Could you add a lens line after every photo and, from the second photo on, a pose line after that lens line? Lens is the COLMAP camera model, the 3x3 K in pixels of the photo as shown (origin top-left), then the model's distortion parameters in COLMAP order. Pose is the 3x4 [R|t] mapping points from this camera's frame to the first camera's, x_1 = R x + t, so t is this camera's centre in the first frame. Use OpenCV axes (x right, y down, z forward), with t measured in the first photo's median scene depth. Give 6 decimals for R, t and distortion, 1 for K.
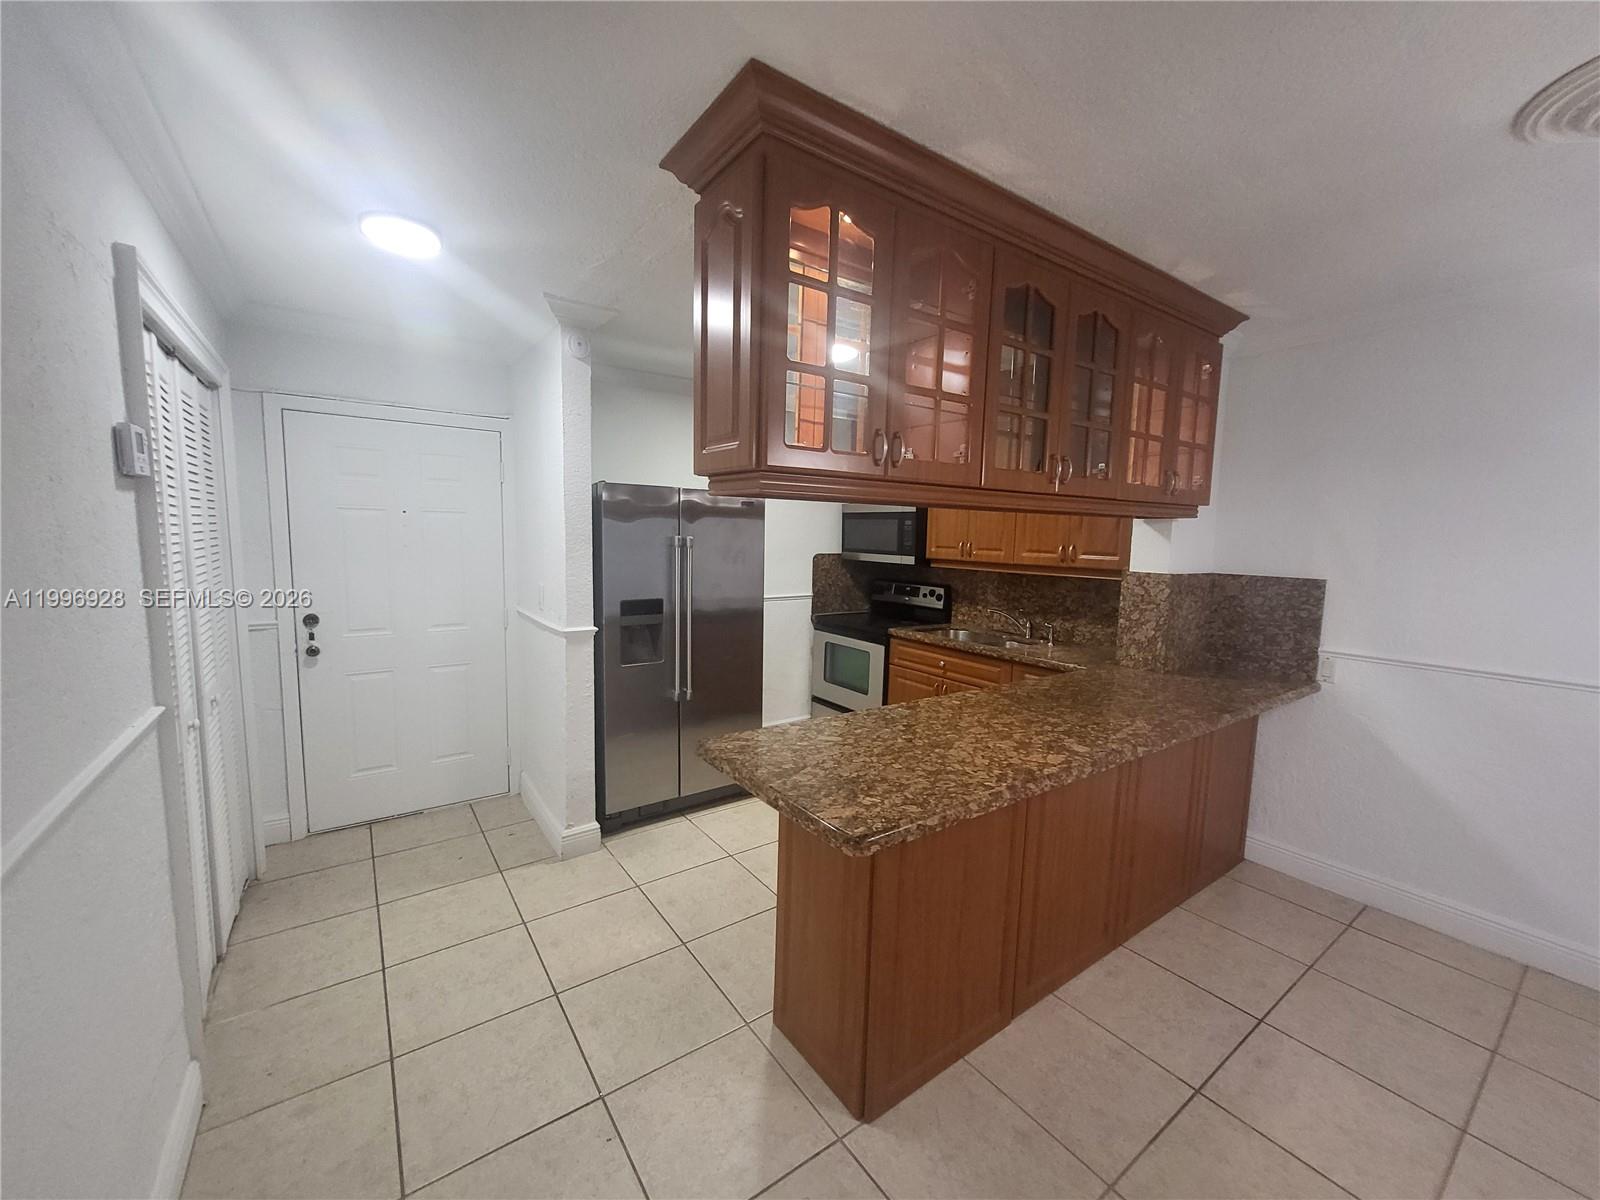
lens RADIAL K [[631.0, 0, 798.0], [0, 631.0, 603.8], [0, 0, 1]] dist [0.002143, -0.000852]
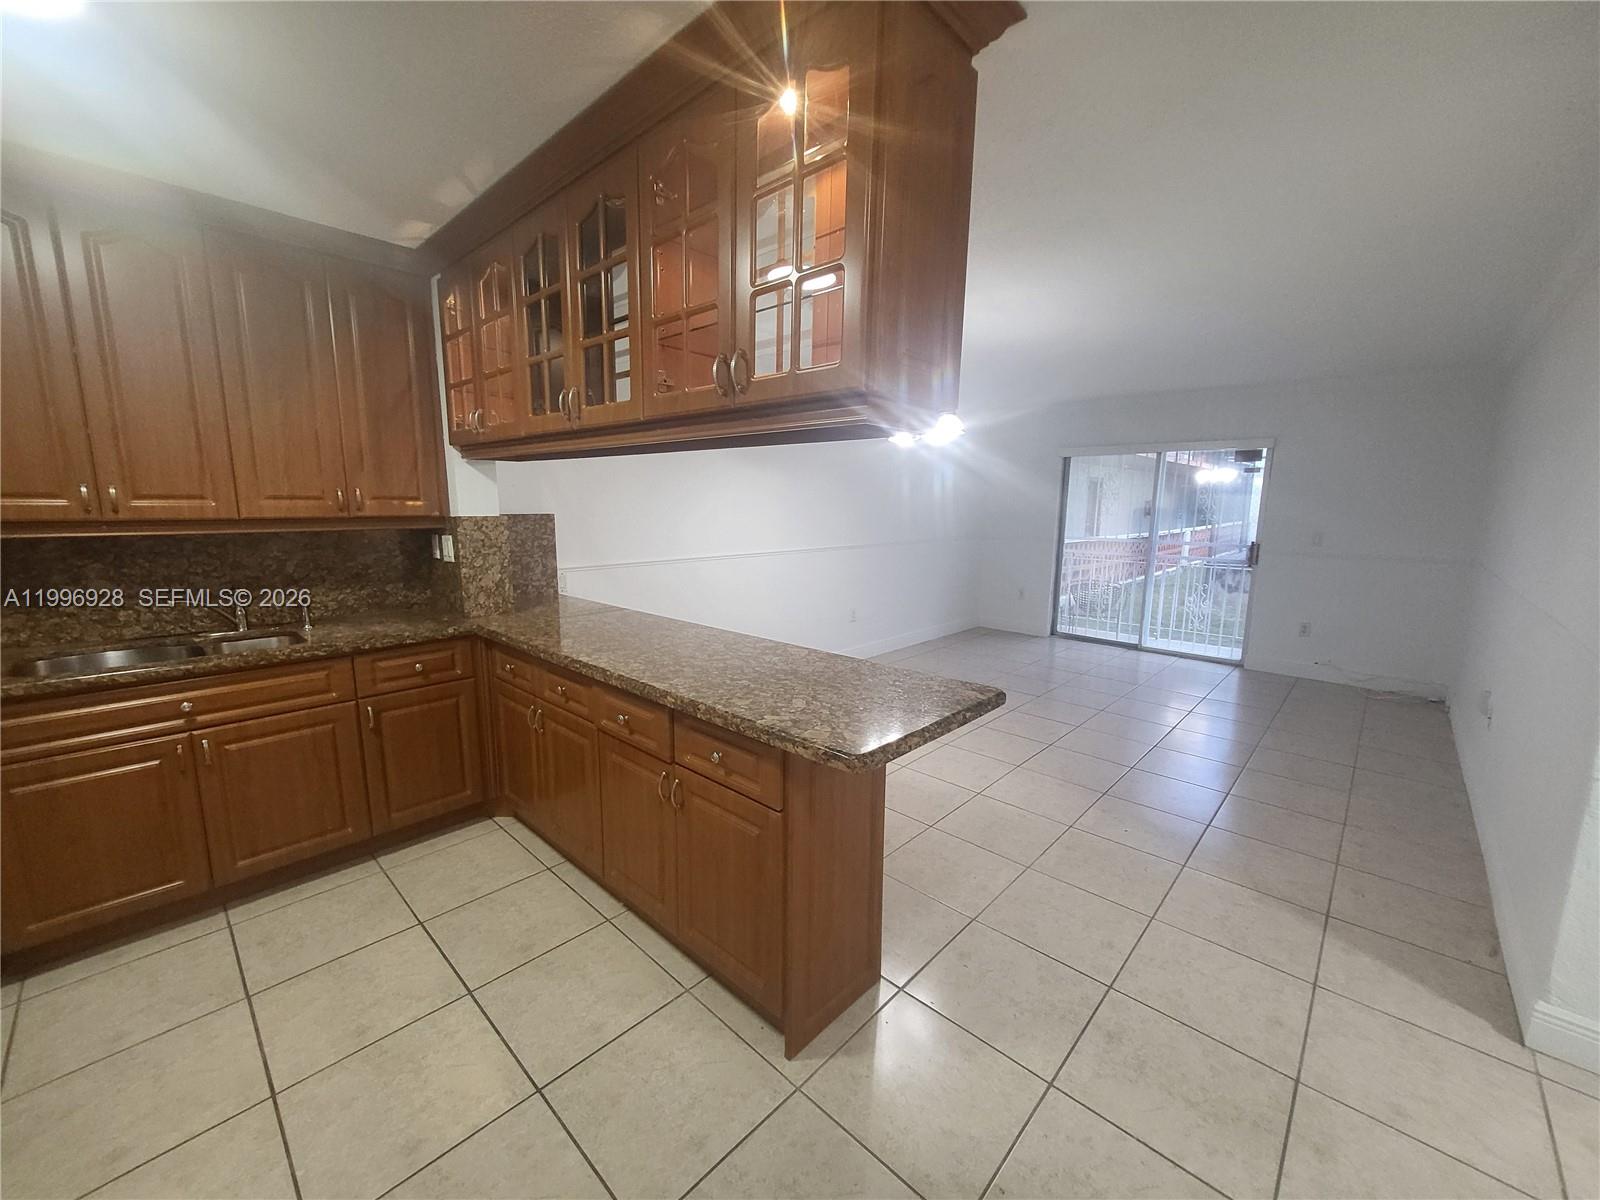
lens RADIAL K [[631.0, 0, 799.6], [0, 631.0, 601.1], [0, 0, 1]] dist [0.002143, -0.000852]
pose [[-0.193342, -0.181203, 0.964253, -0.501203], [0.094373, 0.974806, 0.202109, -0.072123], [-0.976582, 0.130075, -0.171370, 0.706757]]
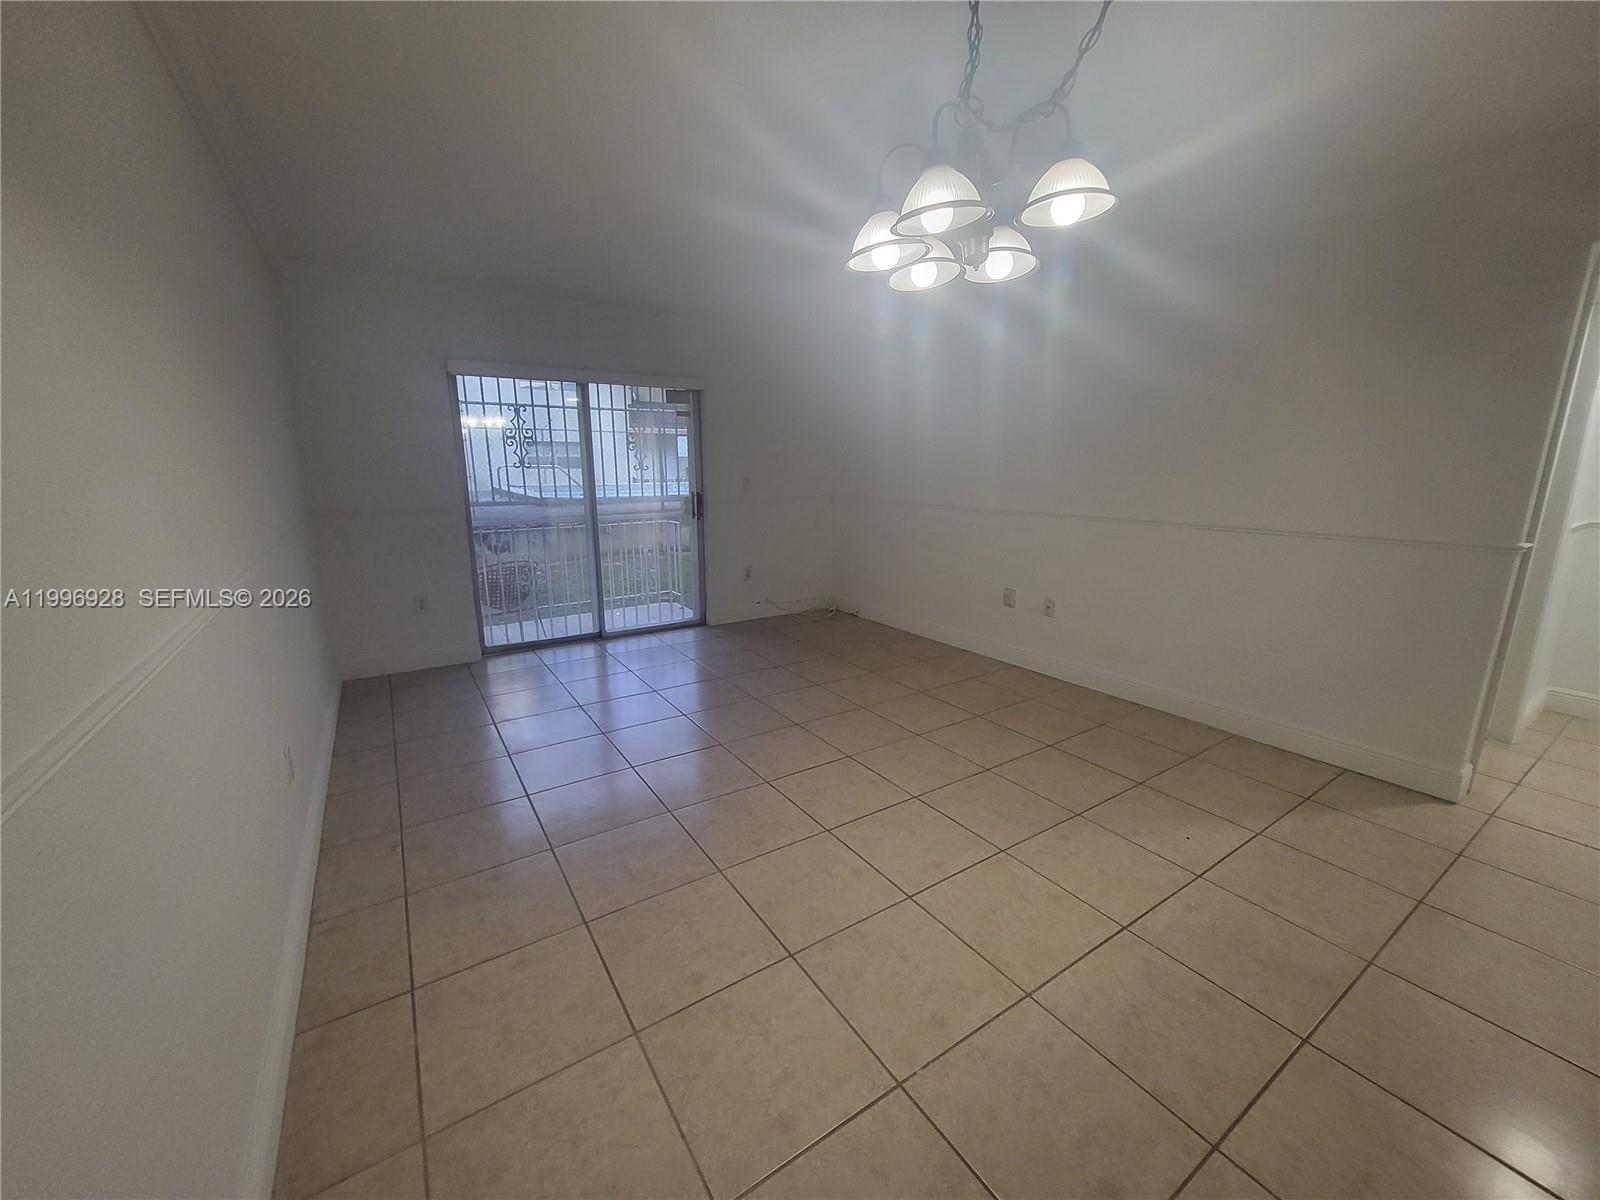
lens RADIAL K [[631.0, 0, 798.0], [0, 631.0, 595.0], [0, 0, 1]] dist [0.002143, -0.000852]
pose [[-0.998776, -0.026998, 0.041440, 0.740739], [-0.012404, 0.947823, 0.318556, -0.025027], [-0.047879, 0.317652, -0.946998, 0.778595]]
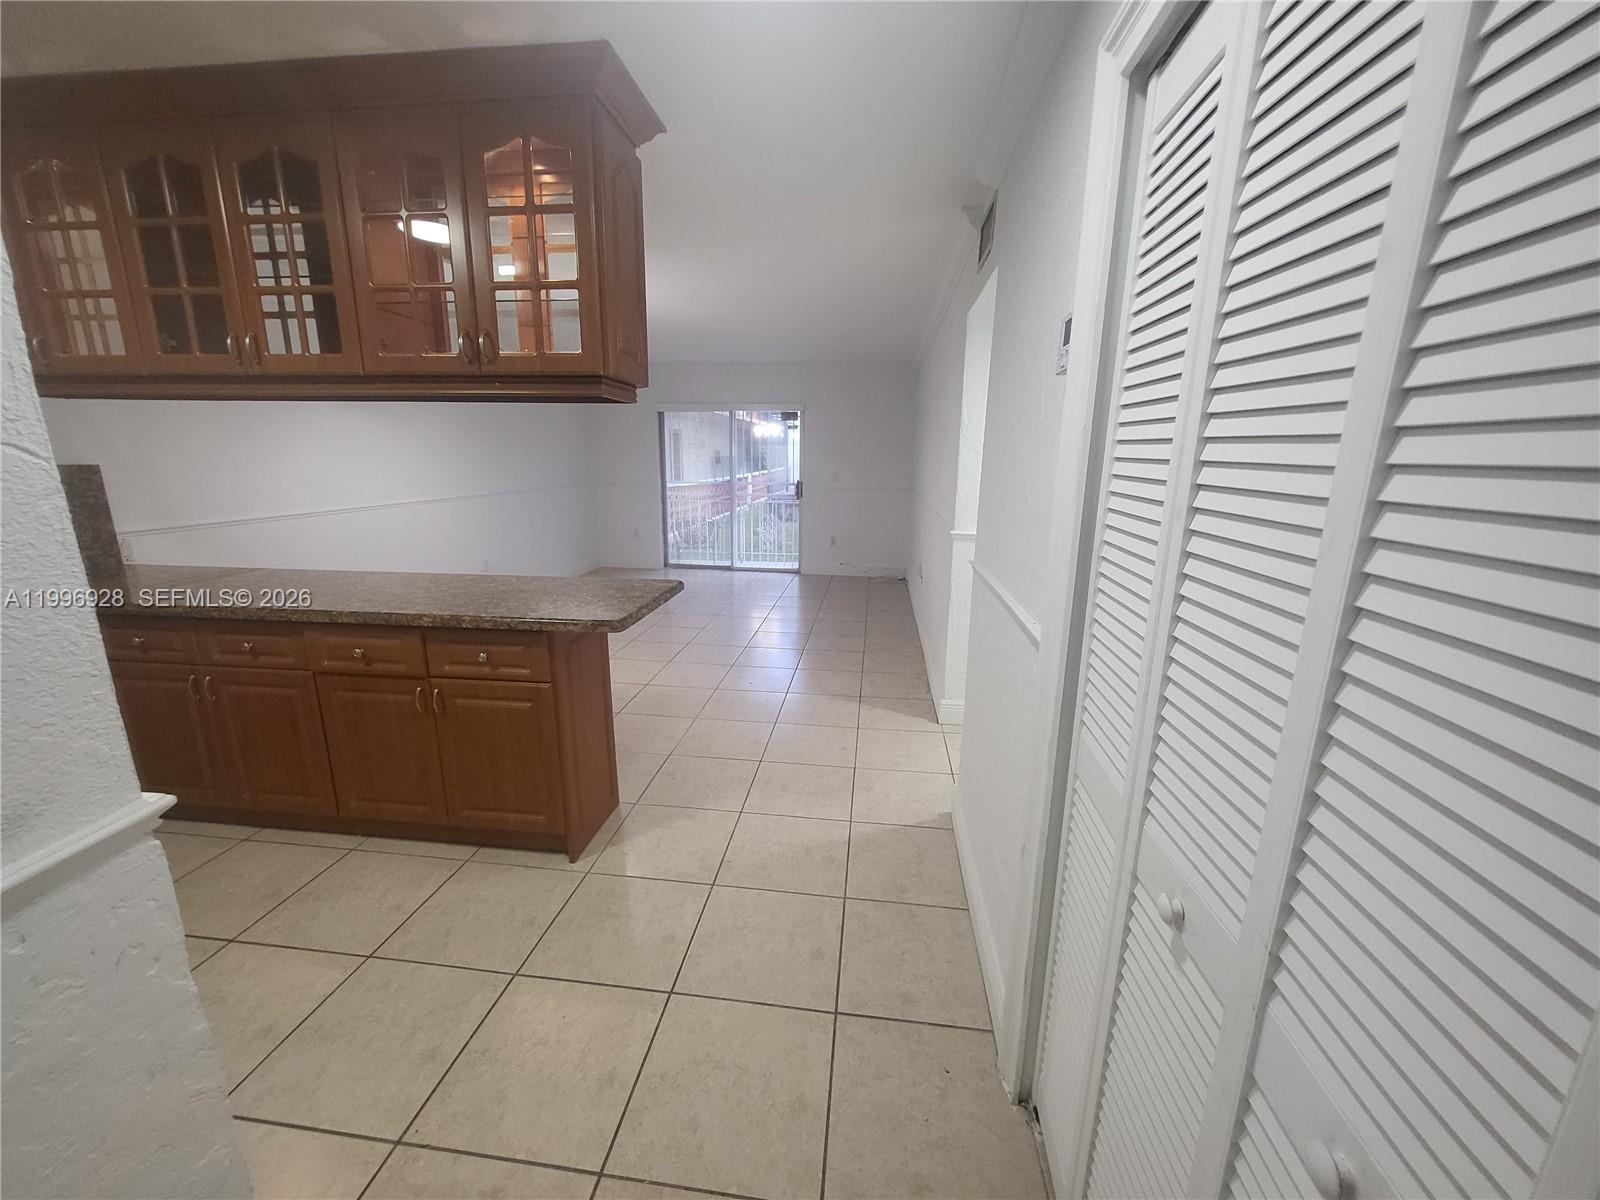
lens RADIAL K [[631.0, 0, 798.2], [0, 631.0, 601.2], [0, 0, 1]] dist [0.002143, -0.000852]
pose [[-0.735687, -0.184637, 0.651670, -0.676714], [0.047849, 0.945556, 0.321921, -0.098262], [-0.675629, 0.268015, -0.686799, 0.933186]]
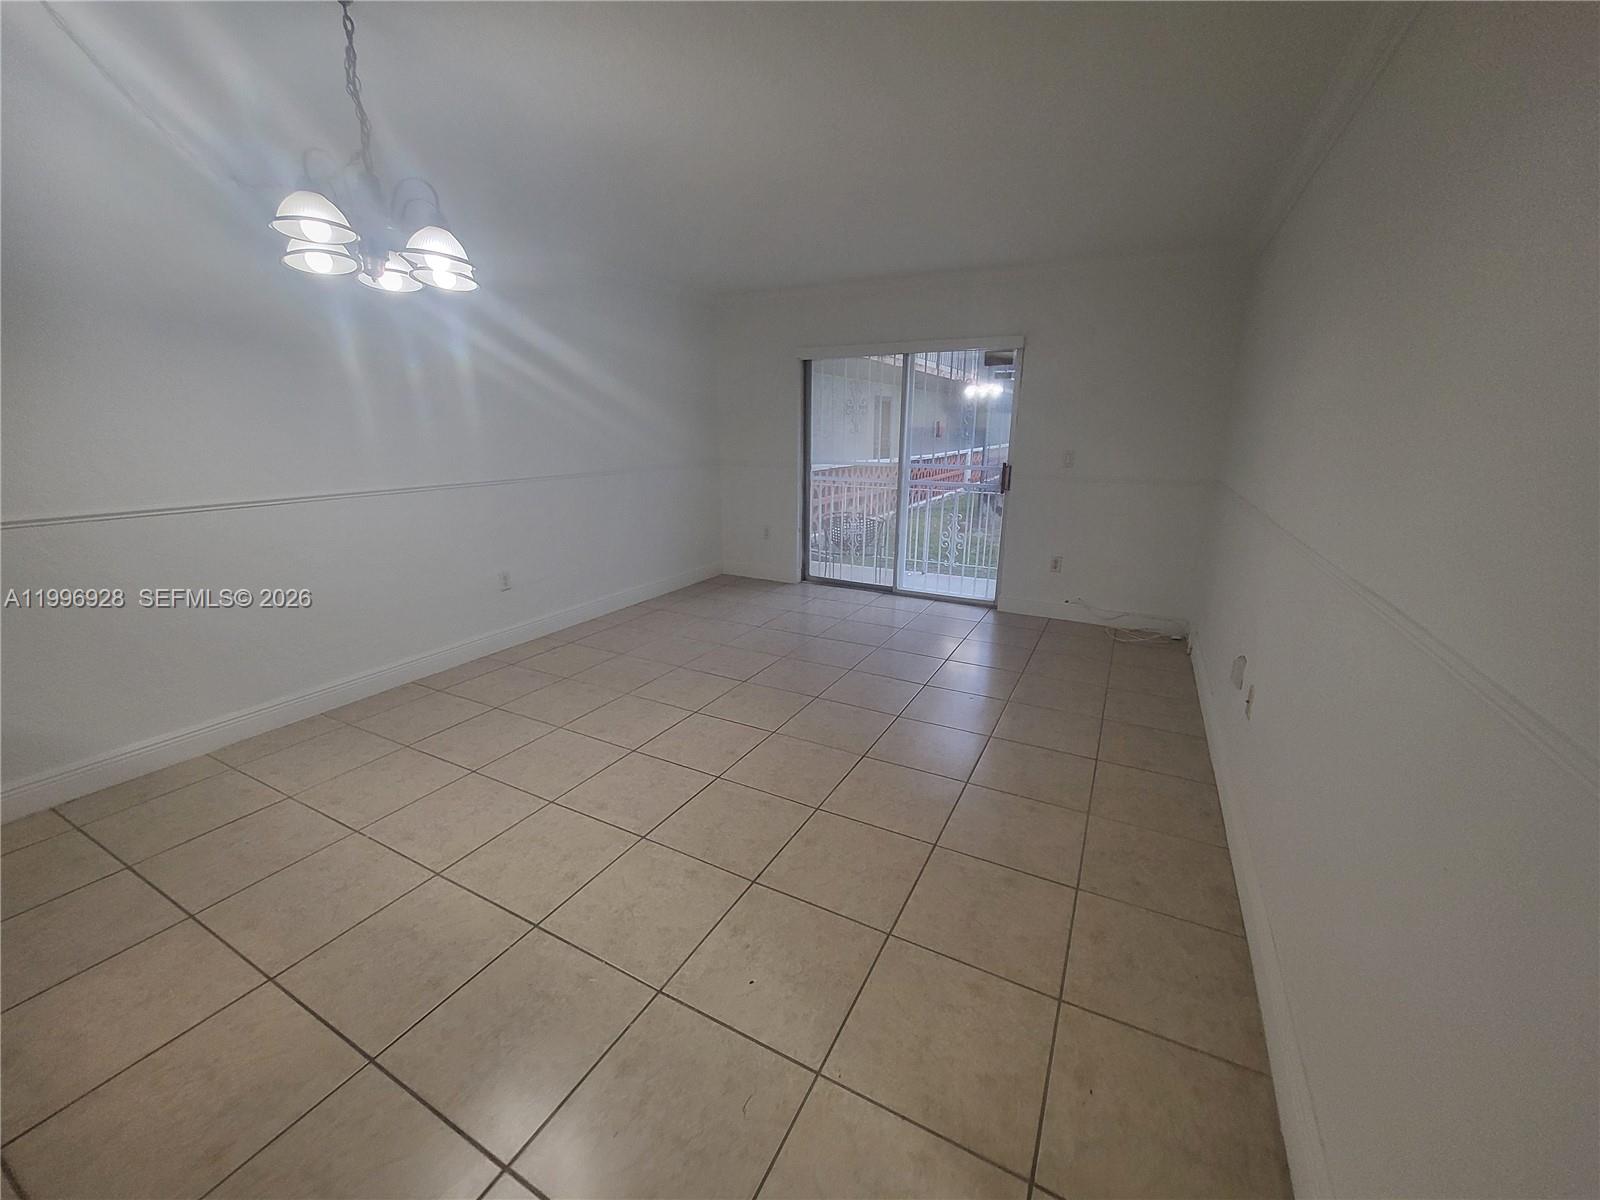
lens RADIAL K [[631.0, 0, 800.3], [0, 631.0, 599.7], [0, 0, 1]] dist [0.002143, -0.000852]
pose [[-0.447294, -0.262088, 0.855125, -0.133574], [0.084545, 0.939430, 0.332151, 0.015972], [-0.890382, 0.220866, -0.398042, 0.205416]]
